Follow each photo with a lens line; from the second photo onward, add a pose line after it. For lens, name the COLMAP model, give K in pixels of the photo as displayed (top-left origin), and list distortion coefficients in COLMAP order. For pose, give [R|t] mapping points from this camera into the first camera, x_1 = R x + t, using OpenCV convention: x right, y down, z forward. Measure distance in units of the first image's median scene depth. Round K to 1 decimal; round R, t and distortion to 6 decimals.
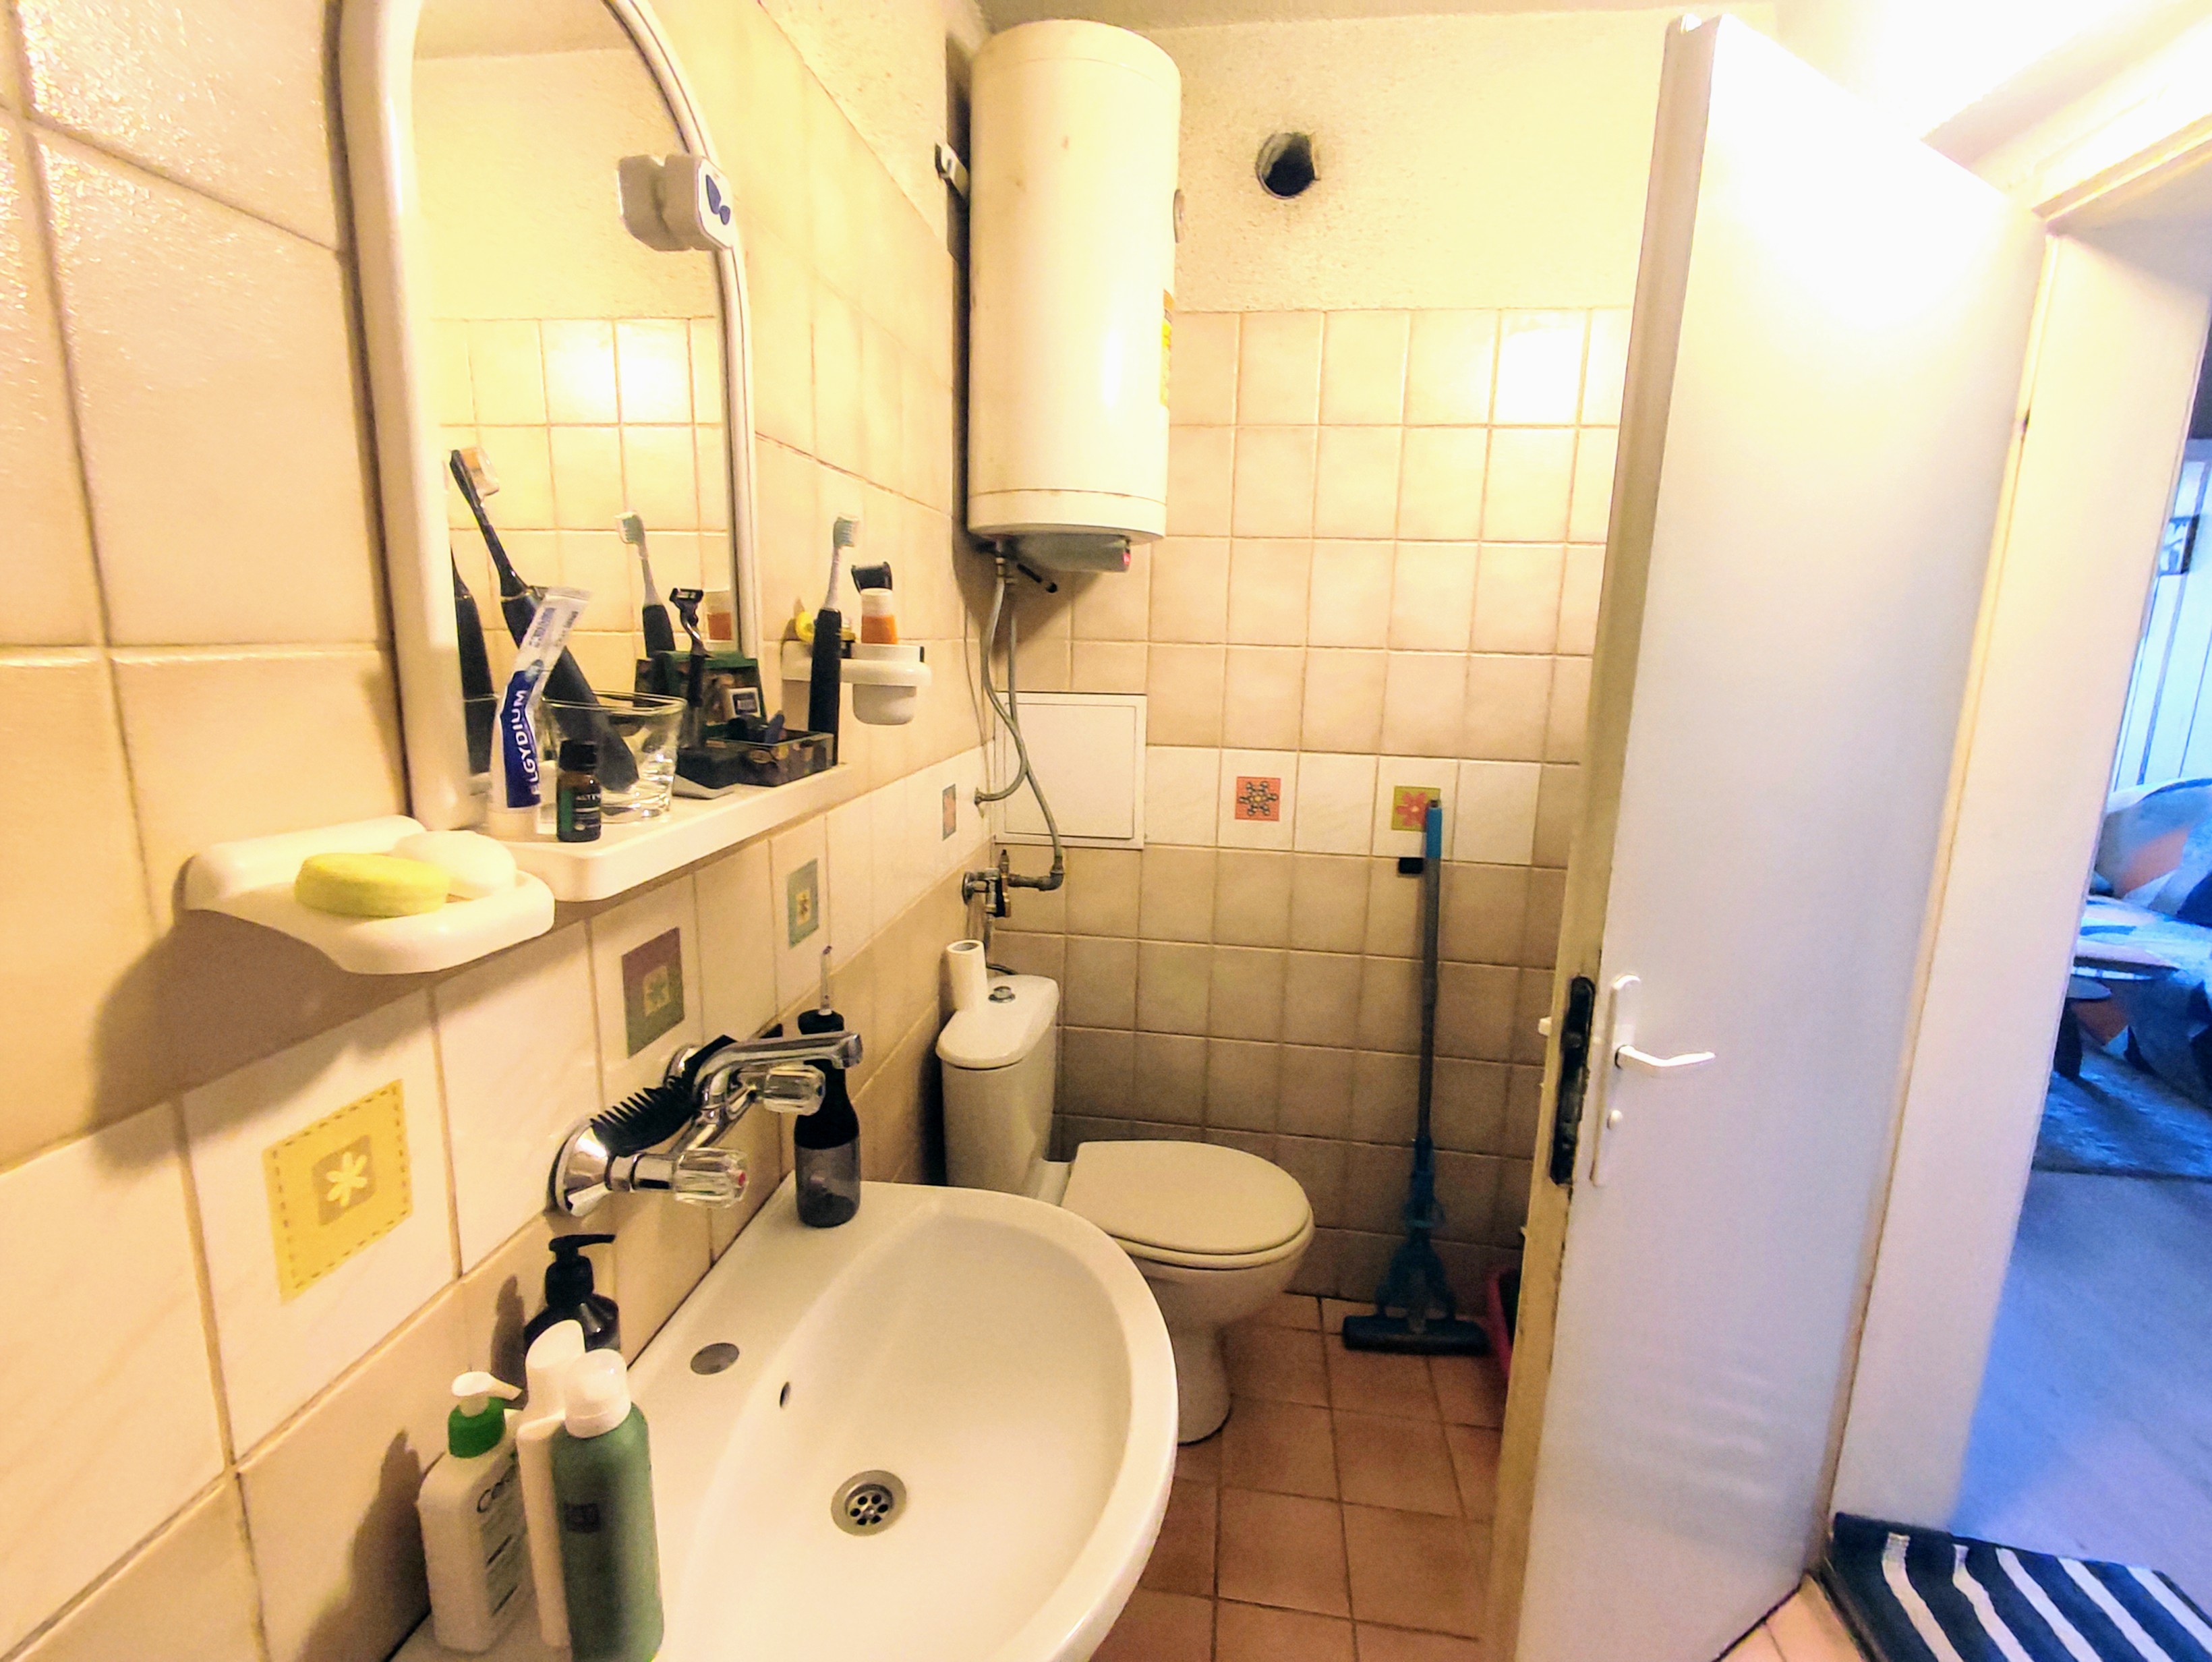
lens RADIAL K [[1045.9, 0, 1103.2], [0, 1045.9, 819.4], [0, 0, 1]] dist [-0.003918, -0.000646]
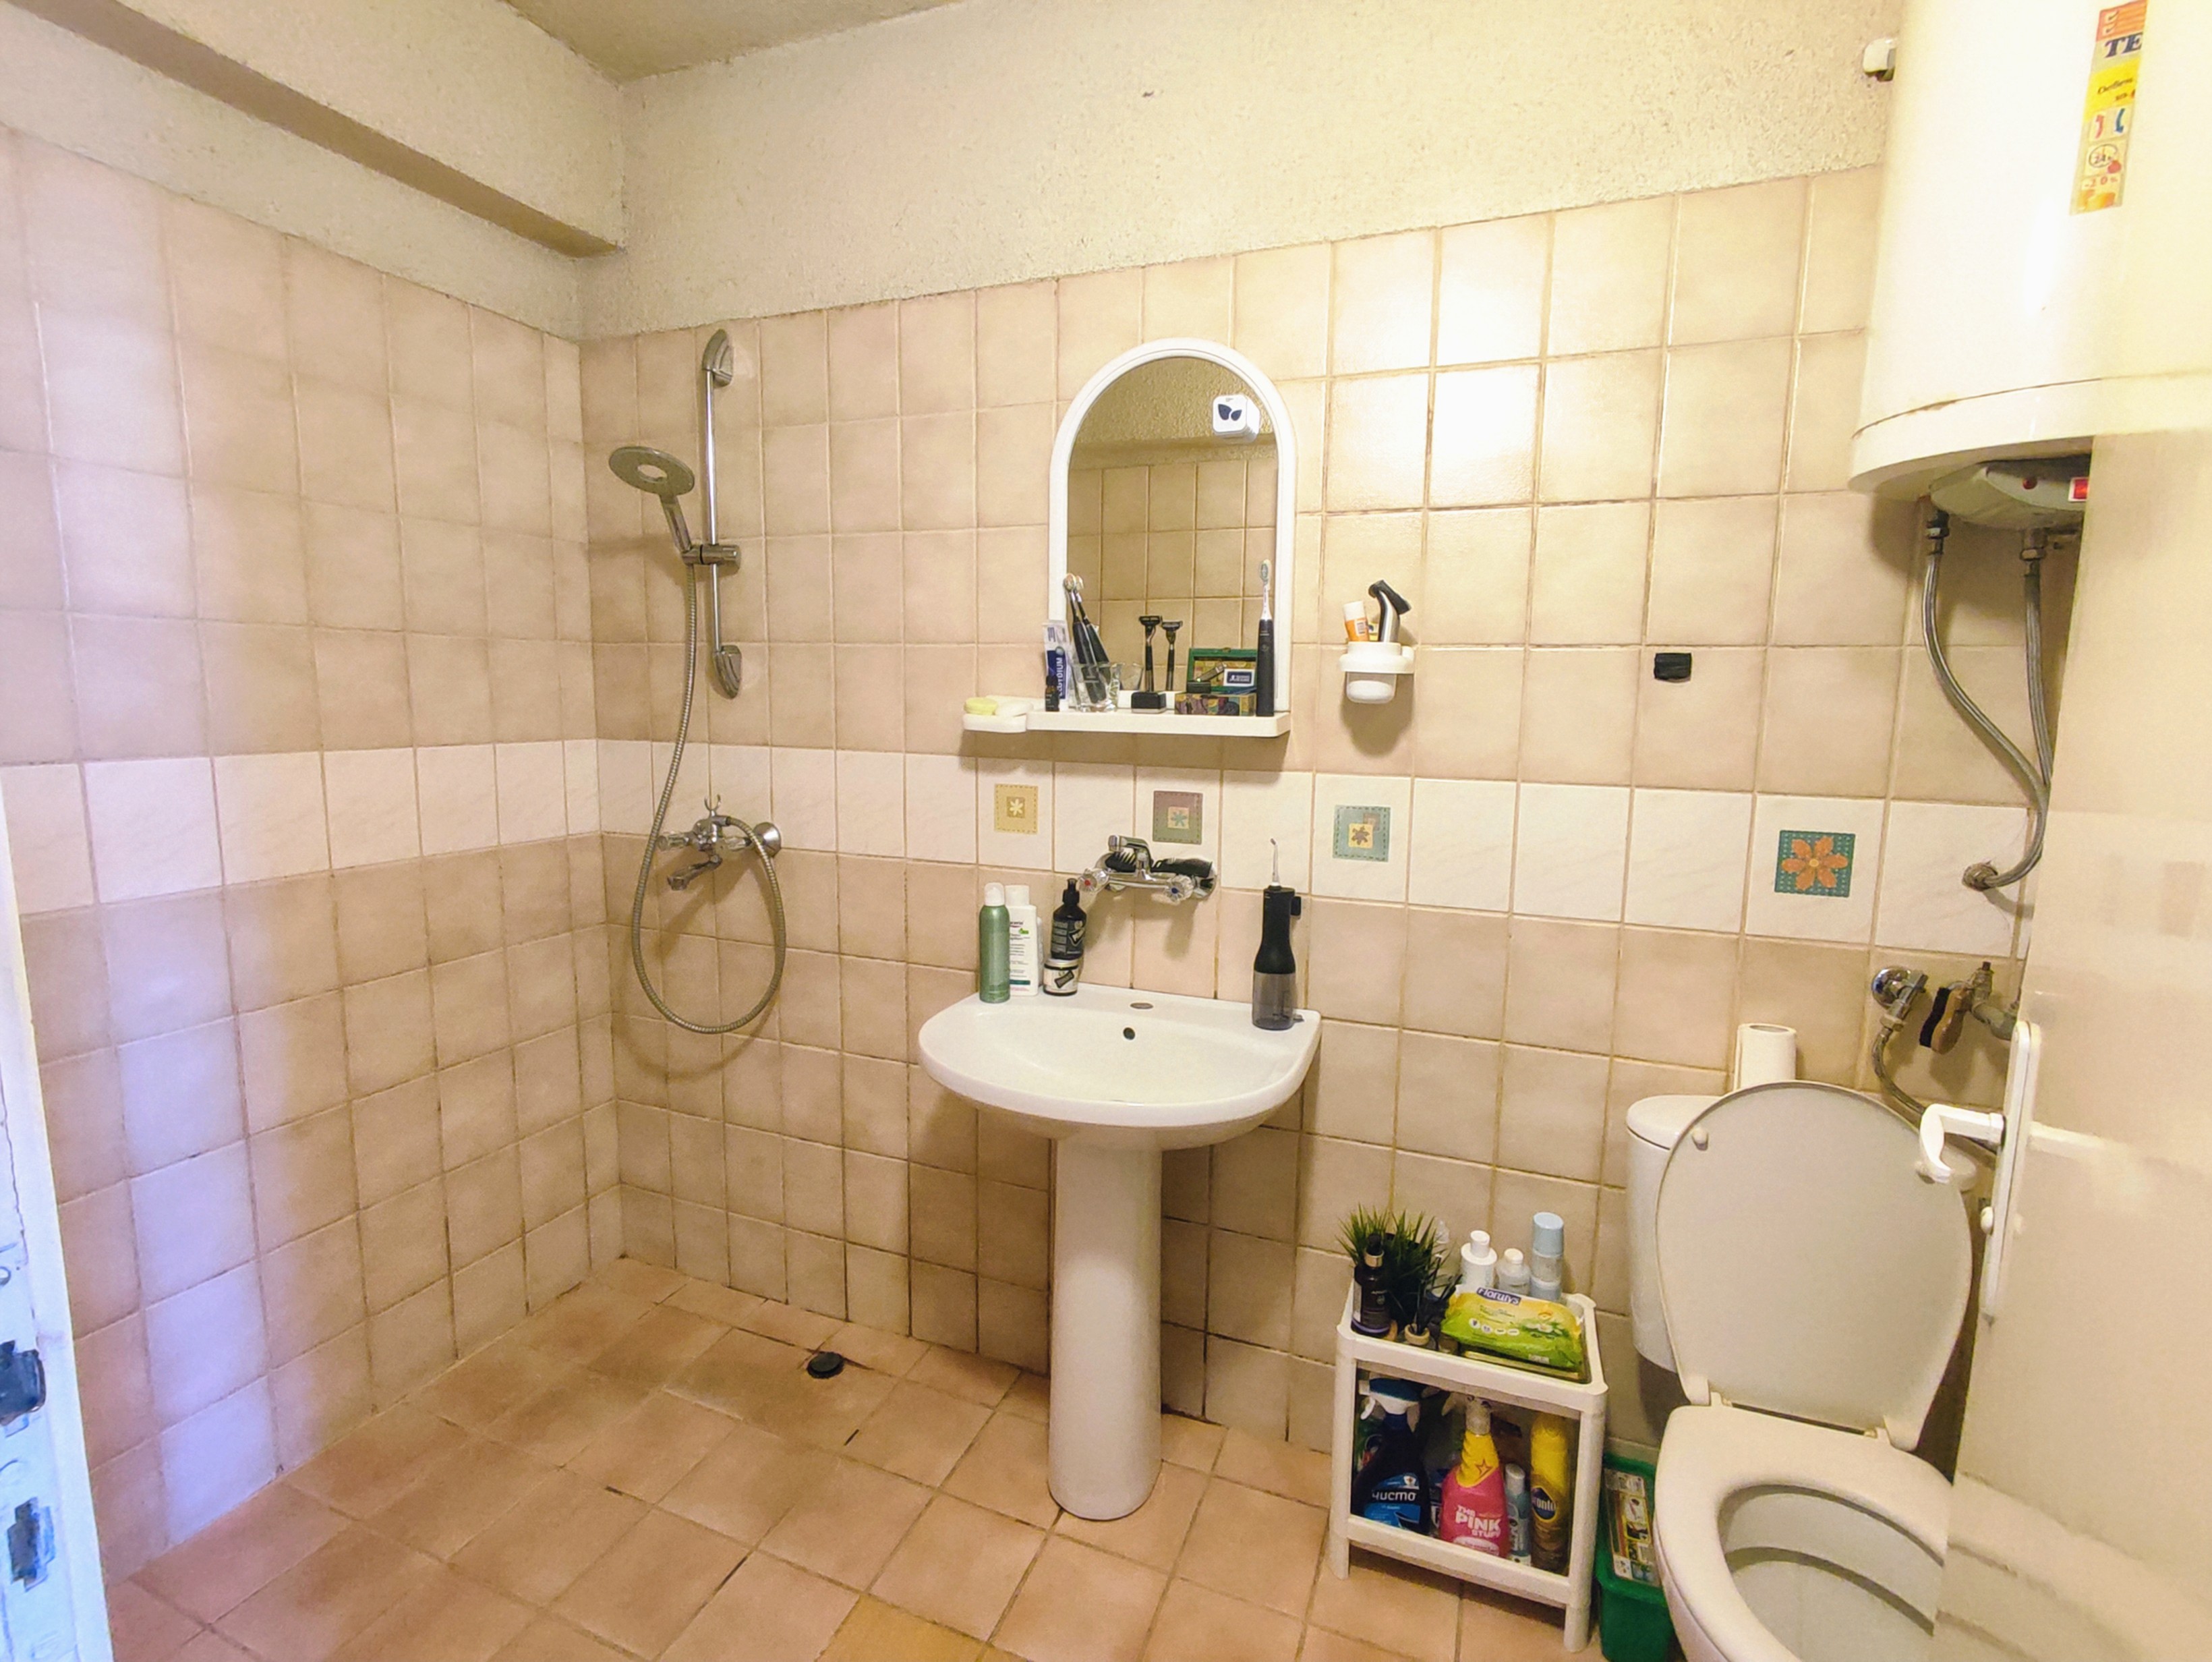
lens RADIAL K [[1045.9, 0, 1103.2], [0, 1045.9, 819.4], [0, 0, 1]] dist [-0.003918, -0.000646]
pose [[-0.224442, 0.091560, -0.970177, 2.383048], [-0.209017, 0.967882, 0.139698, -0.133408], [0.951808, 0.234138, -0.198096, 1.903493]]
